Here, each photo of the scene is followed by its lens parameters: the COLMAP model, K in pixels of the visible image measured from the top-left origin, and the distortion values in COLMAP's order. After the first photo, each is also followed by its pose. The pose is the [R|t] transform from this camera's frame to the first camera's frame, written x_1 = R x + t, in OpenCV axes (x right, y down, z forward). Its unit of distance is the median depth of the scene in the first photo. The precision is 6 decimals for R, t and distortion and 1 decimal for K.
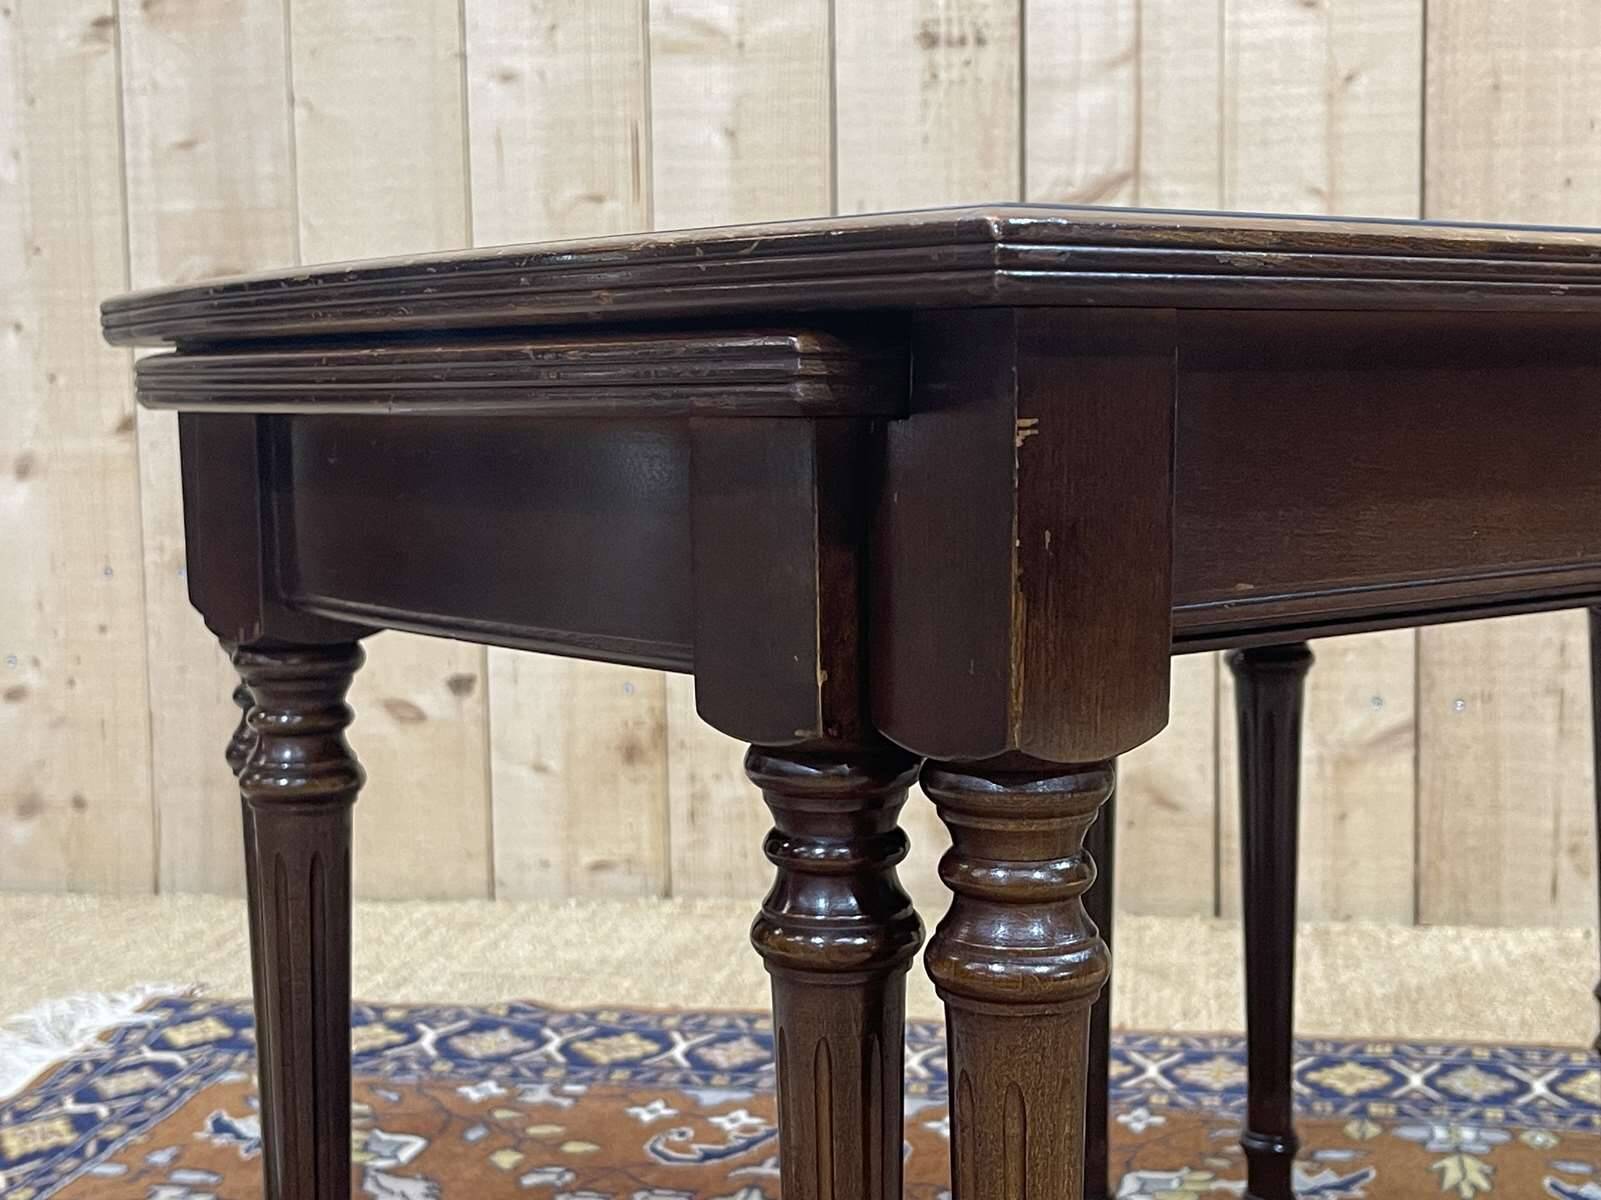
lens RADIAL K [[2268.6, 0, 794.5], [0, 2268.6, 616.4], [0, 0, 1]] dist [0.050932, 0.000000]
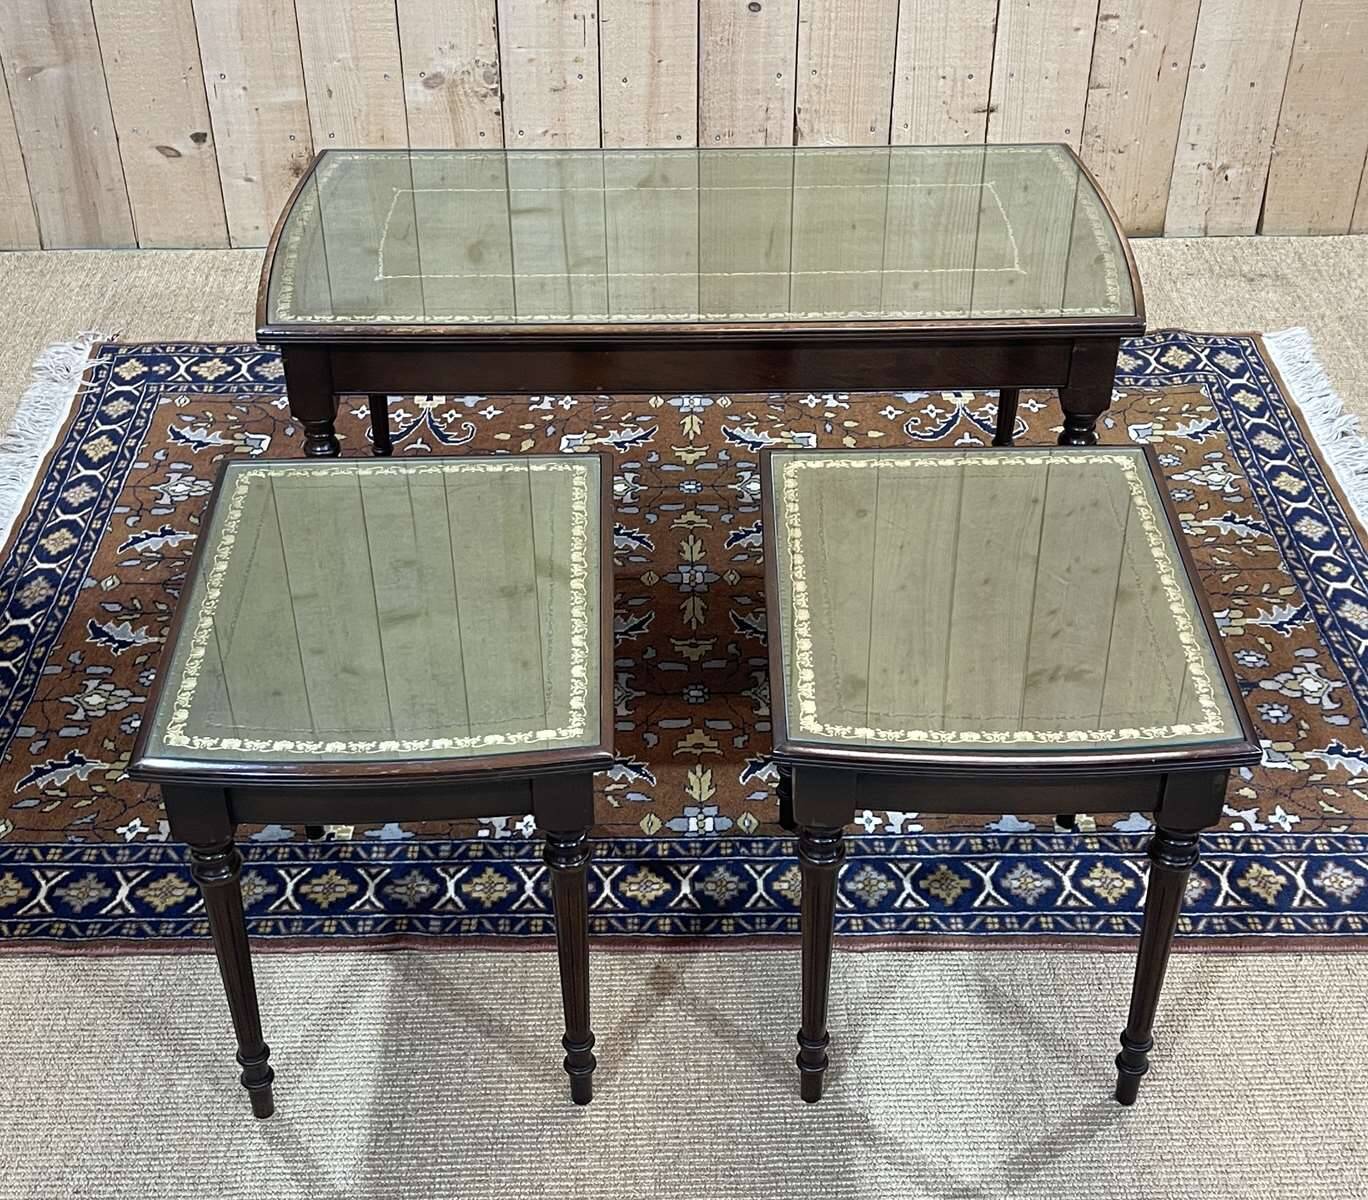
lens RADIAL K [[1902.2, 0, 661.8], [0, 1902.2, 617.1], [0, 0, 1]] dist [0.067101, 0.000000]
pose [[0.981354, -0.105804, 0.160464, -0.089437], [0.009675, 0.860987, 0.508534, -0.549790], [-0.191963, -0.497500, 0.845957, -0.763011]]
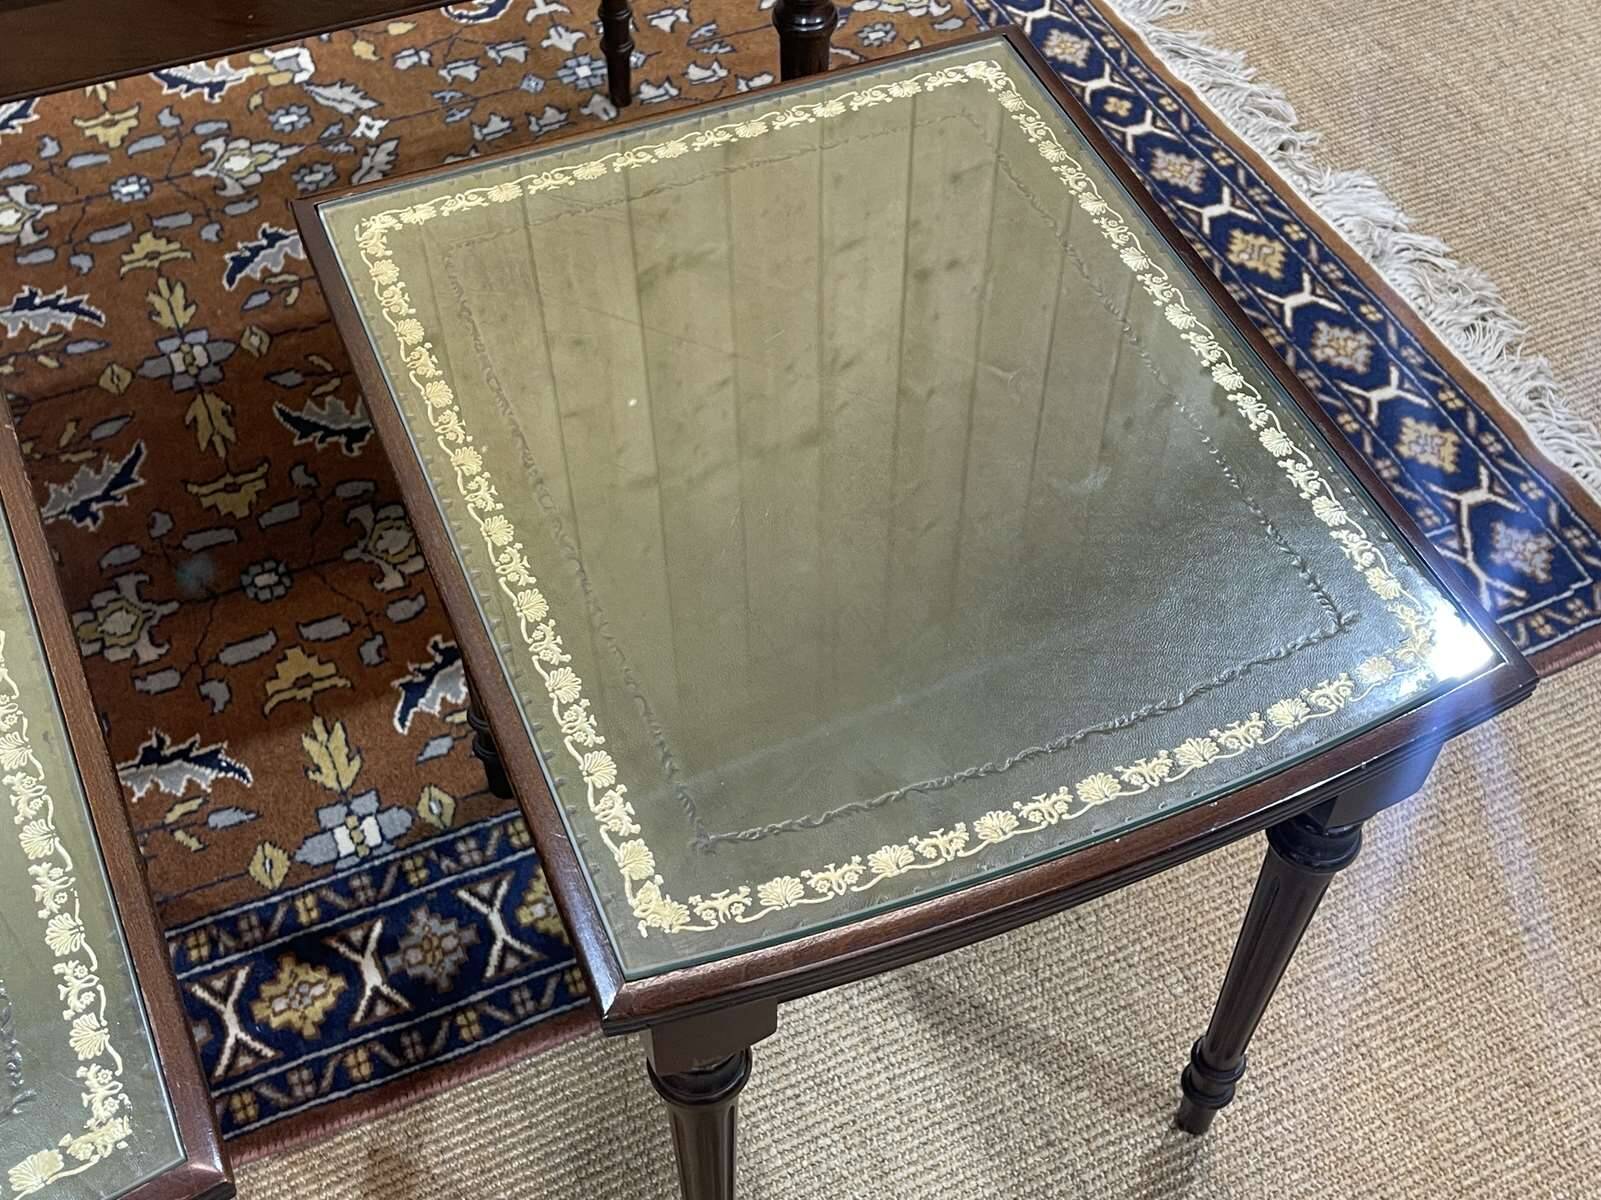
lens RADIAL K [[1920.7, 0, 832.1], [0, 1920.7, 597.1], [0, 0, 1]] dist [0.028746, 0.000000]
pose [[0.816434, -0.420746, 0.395484, 0.027345], [0.017035, 0.702145, 0.711830, -0.360032], [-0.577187, -0.574426, 0.580423, -0.211649]]
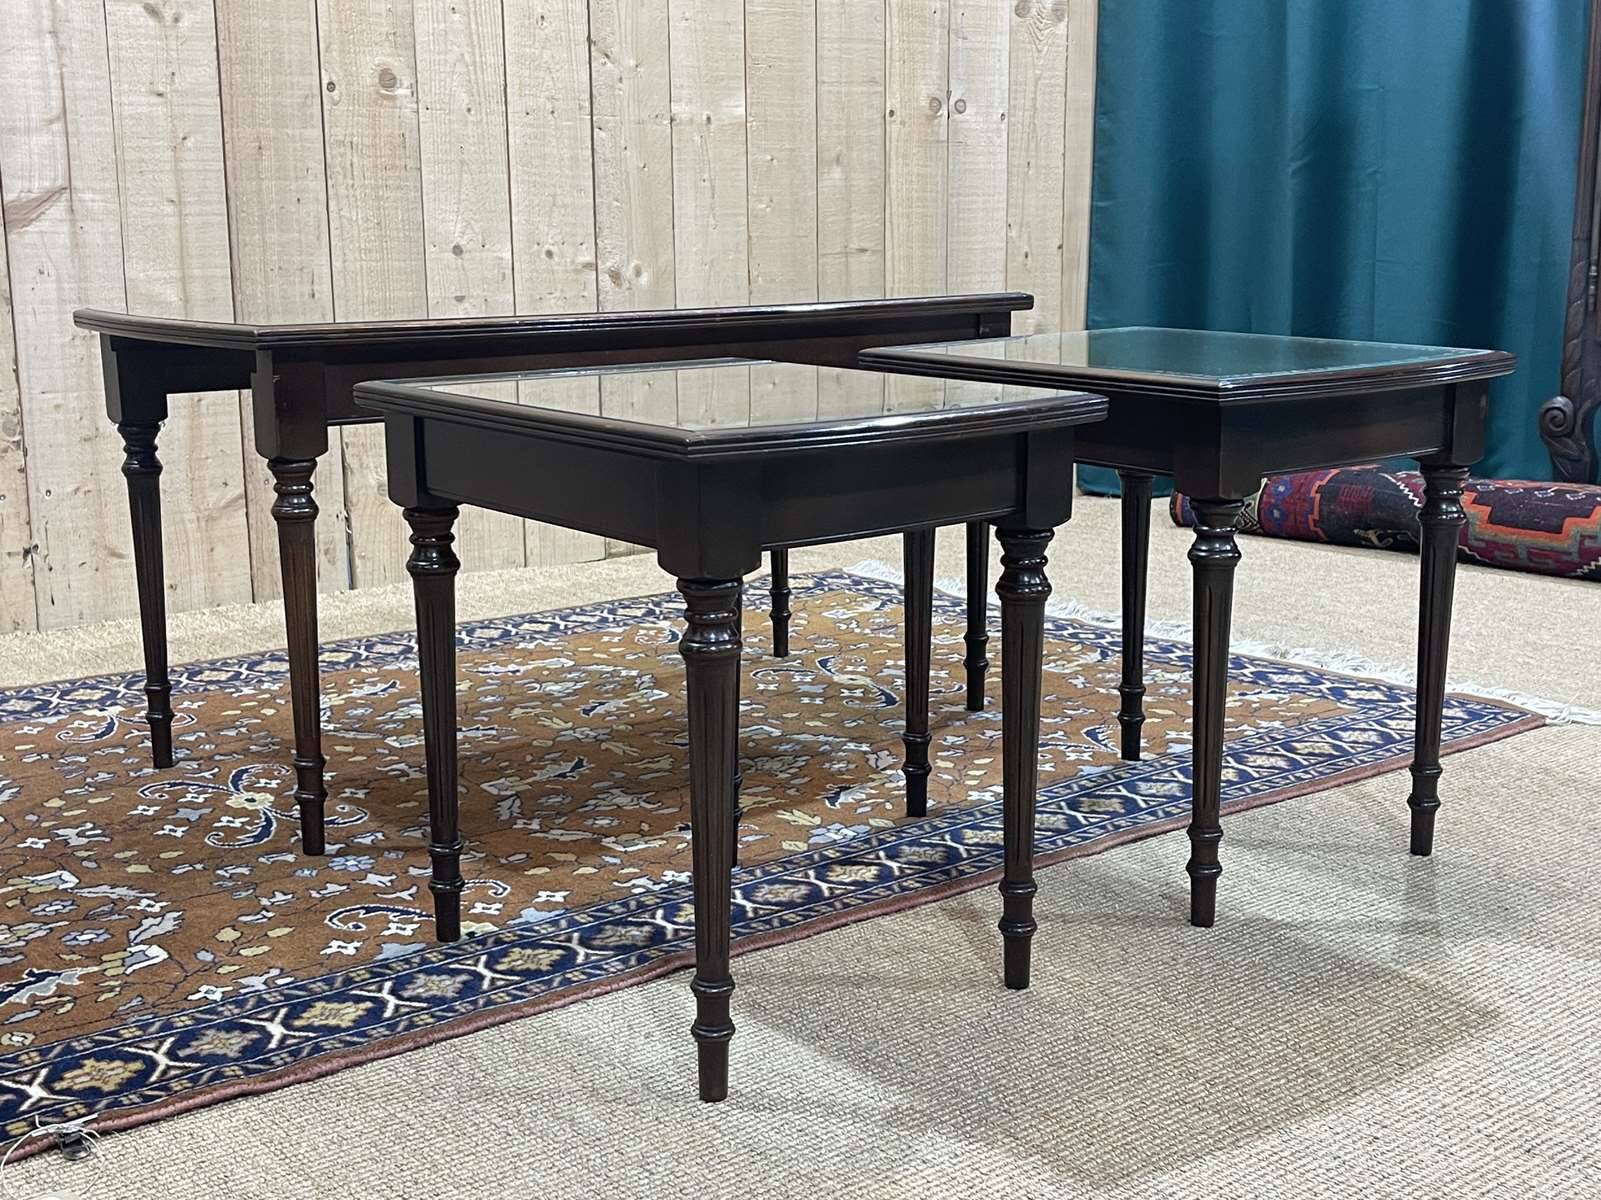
lens RADIAL K [[1989.8, 0, 811.4], [0, 1989.8, 602.5], [0, 0, 1]] dist [0.044748, 0.000000]
pose [[0.658471, -0.134303, 0.740526, -0.766101], [0.071934, 0.990675, 0.115708, -0.024327], [-0.749160, -0.022921, 0.661992, -0.500243]]
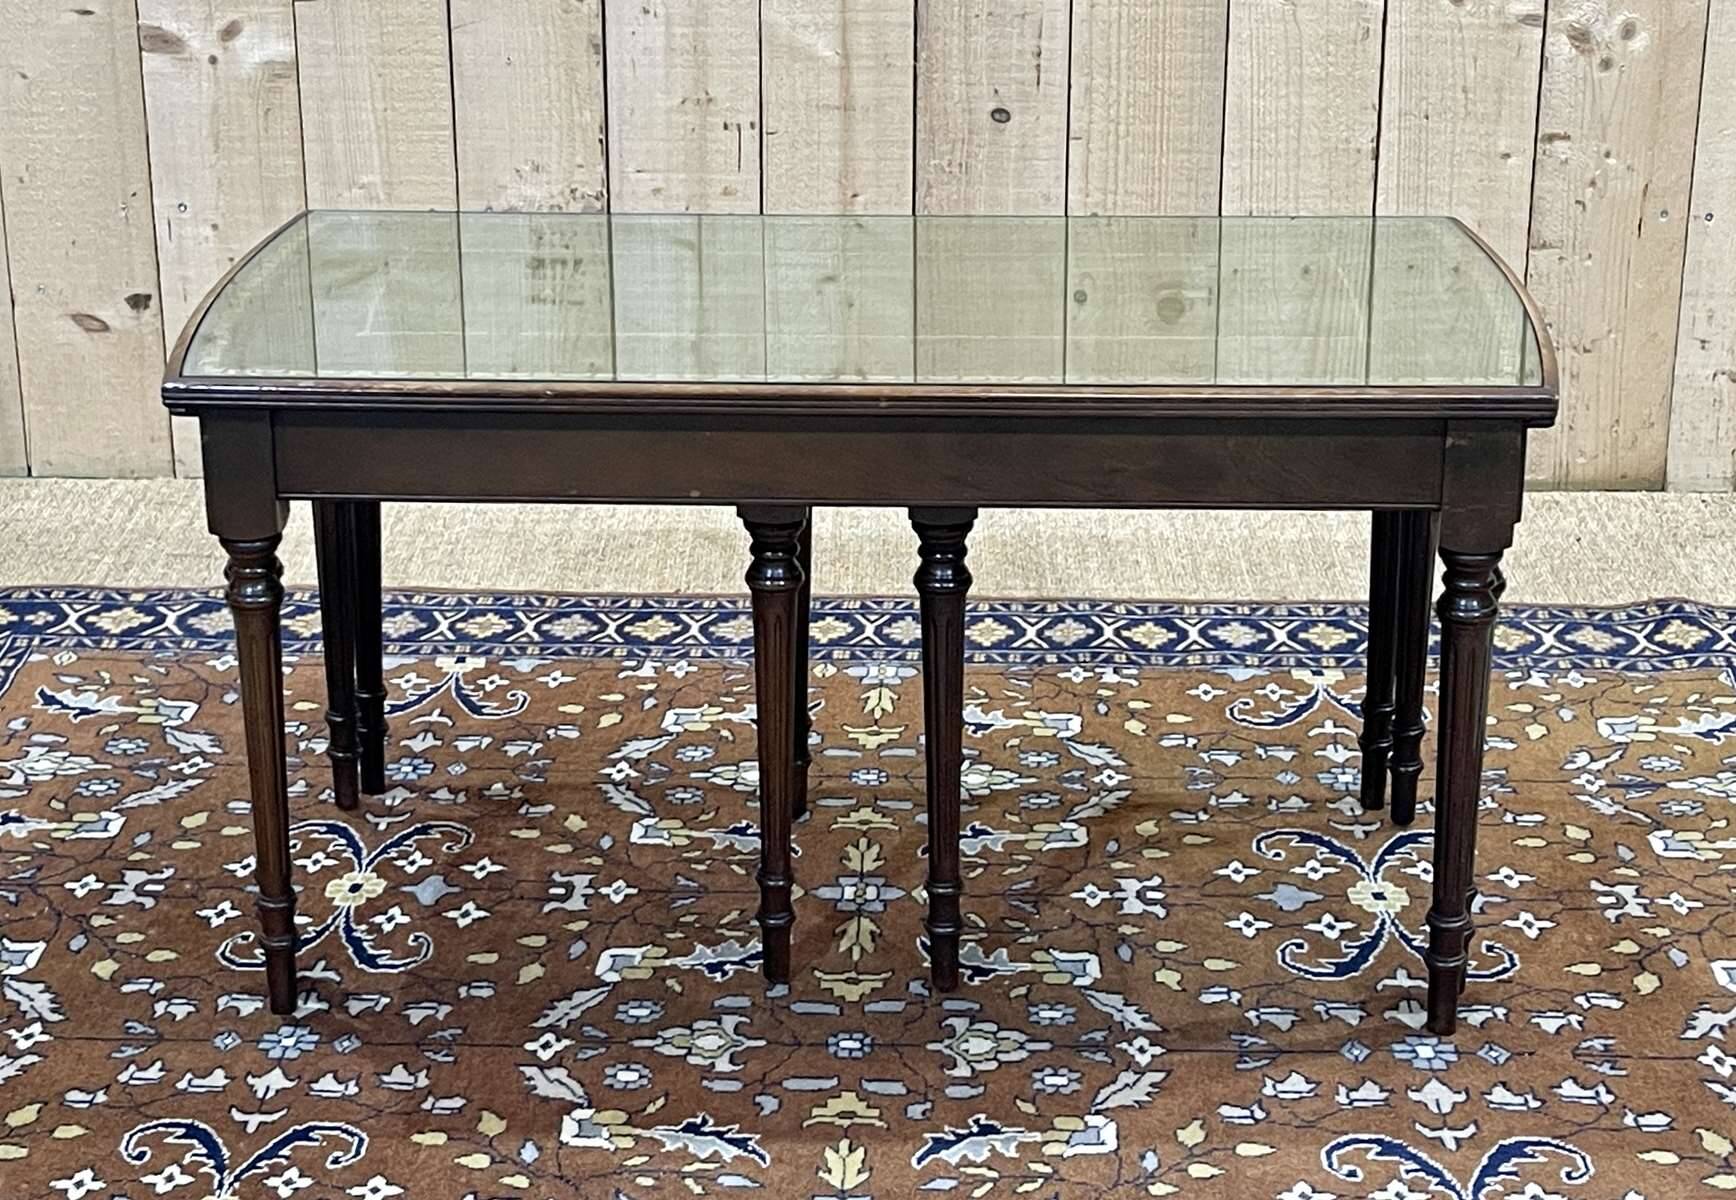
lens RADIAL K [[3222.8, 0, 807.7], [0, 3222.8, 533.6], [0, 0, 1]] dist [0.093864, 0.000000]
pose [[0.989748, -0.037027, 0.137939, -0.049899], [0.002366, 0.969927, 0.243383, -0.342890], [-0.142802, -0.240561, 0.960072, -0.923349]]
